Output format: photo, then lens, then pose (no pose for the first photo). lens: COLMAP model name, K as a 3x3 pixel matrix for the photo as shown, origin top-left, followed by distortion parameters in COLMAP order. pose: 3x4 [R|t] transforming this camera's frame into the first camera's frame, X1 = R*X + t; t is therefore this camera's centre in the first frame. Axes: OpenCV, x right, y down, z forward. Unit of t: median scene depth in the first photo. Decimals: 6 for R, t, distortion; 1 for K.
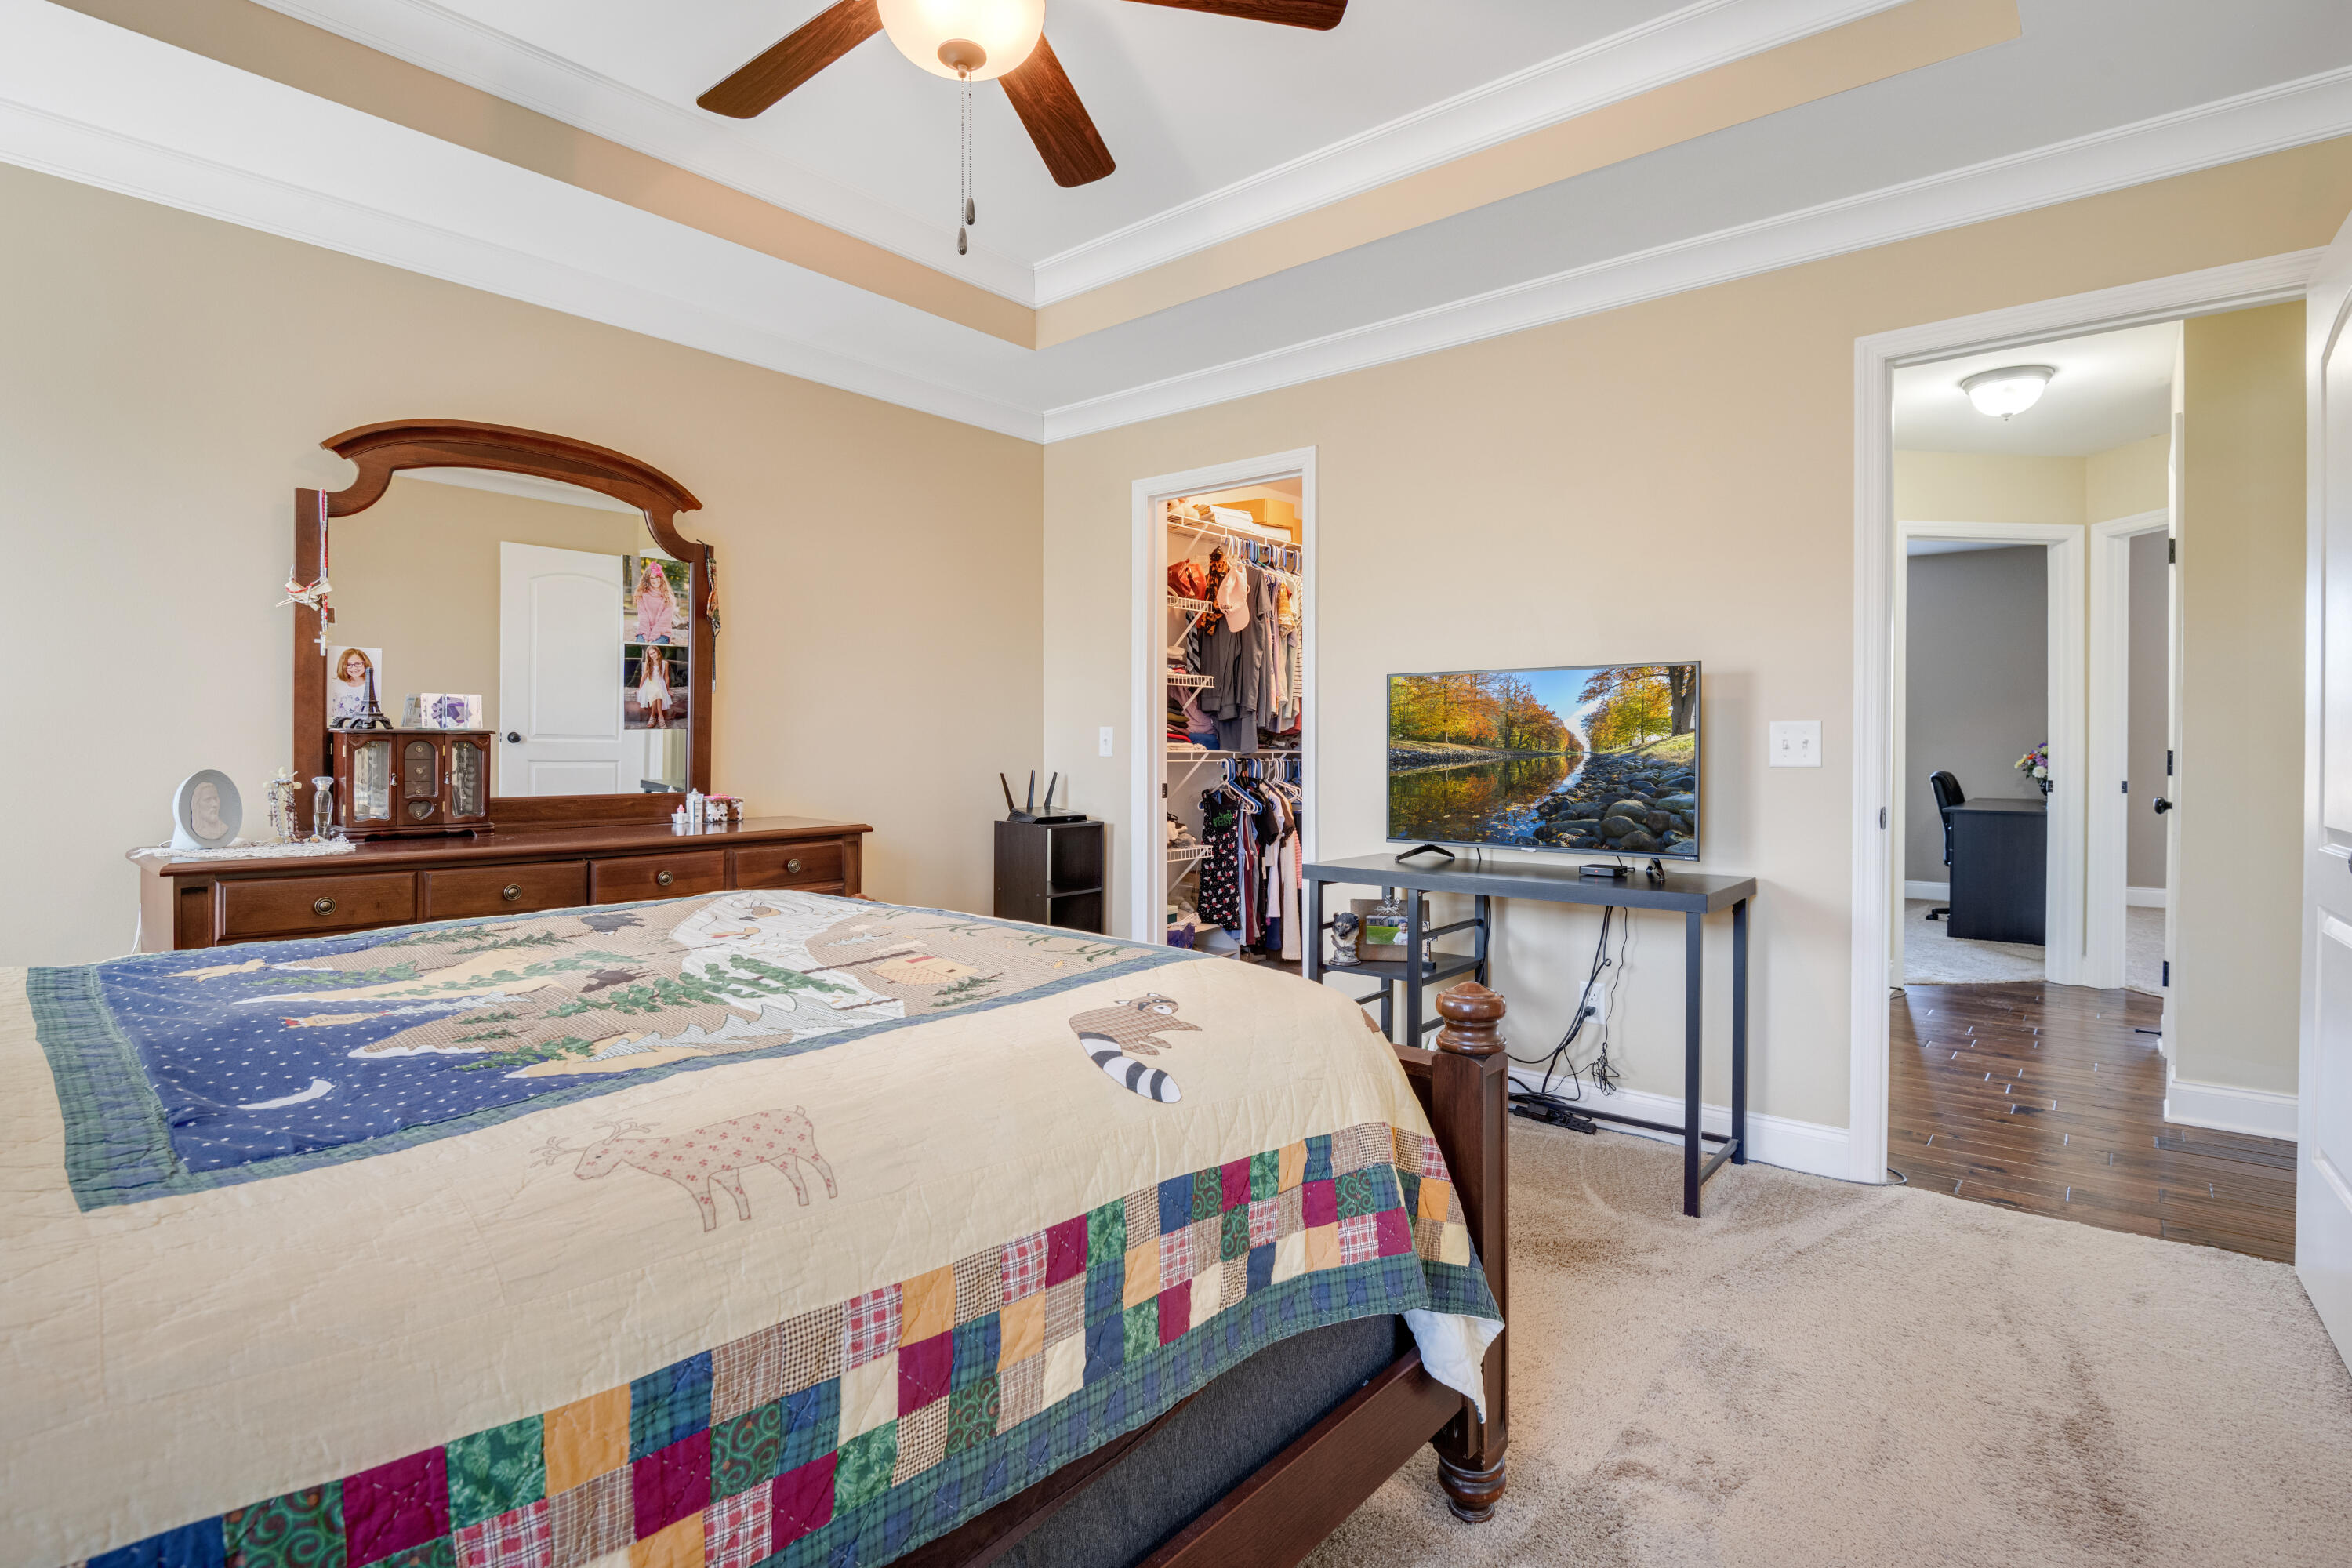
lens RADIAL K [[1192.1, 0, 1184.8], [0, 1192.1, 791.3], [0, 0, 1]] dist [0.001503, -0.016148]
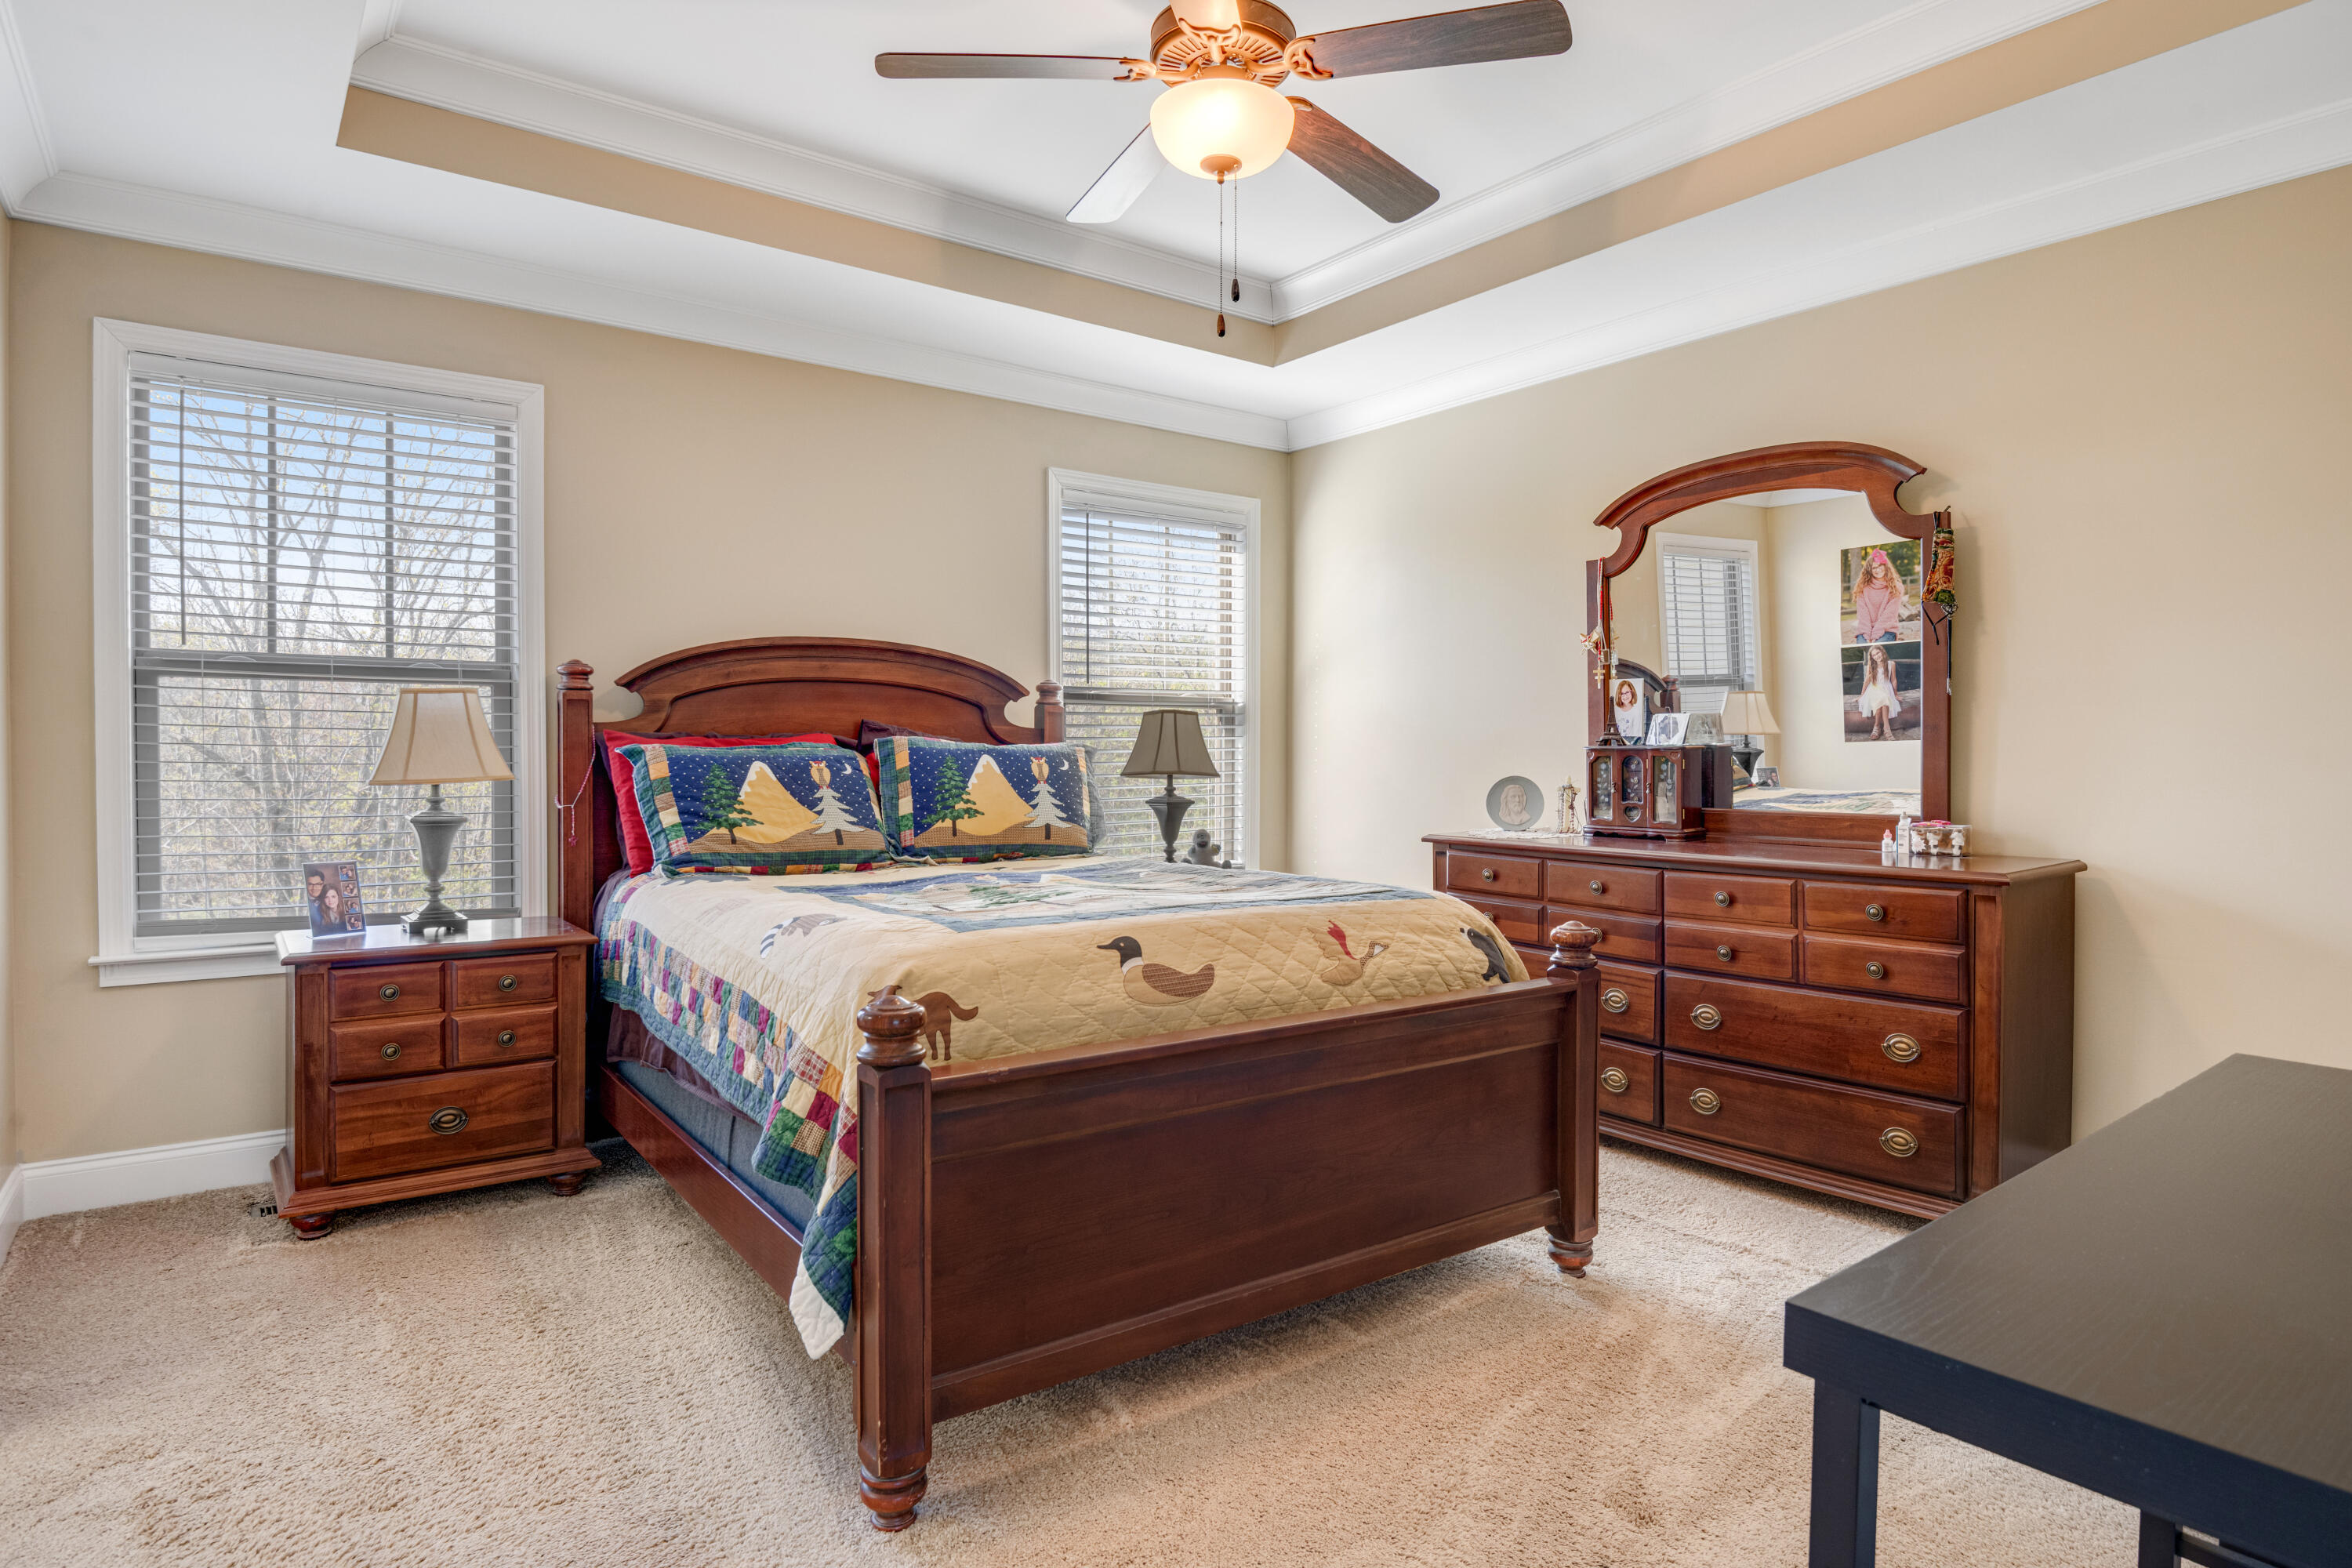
lens RADIAL K [[1310.7, 0, 1176.0], [0, 1310.7, 784.0], [0, 0, 1]] dist [0.002983, 0.000364]
pose [[-0.243338, 0.021652, -0.969700, 0.616058], [-0.038230, 0.998760, 0.031894, -0.032330], [0.969188, 0.044832, -0.242209, 0.747964]]
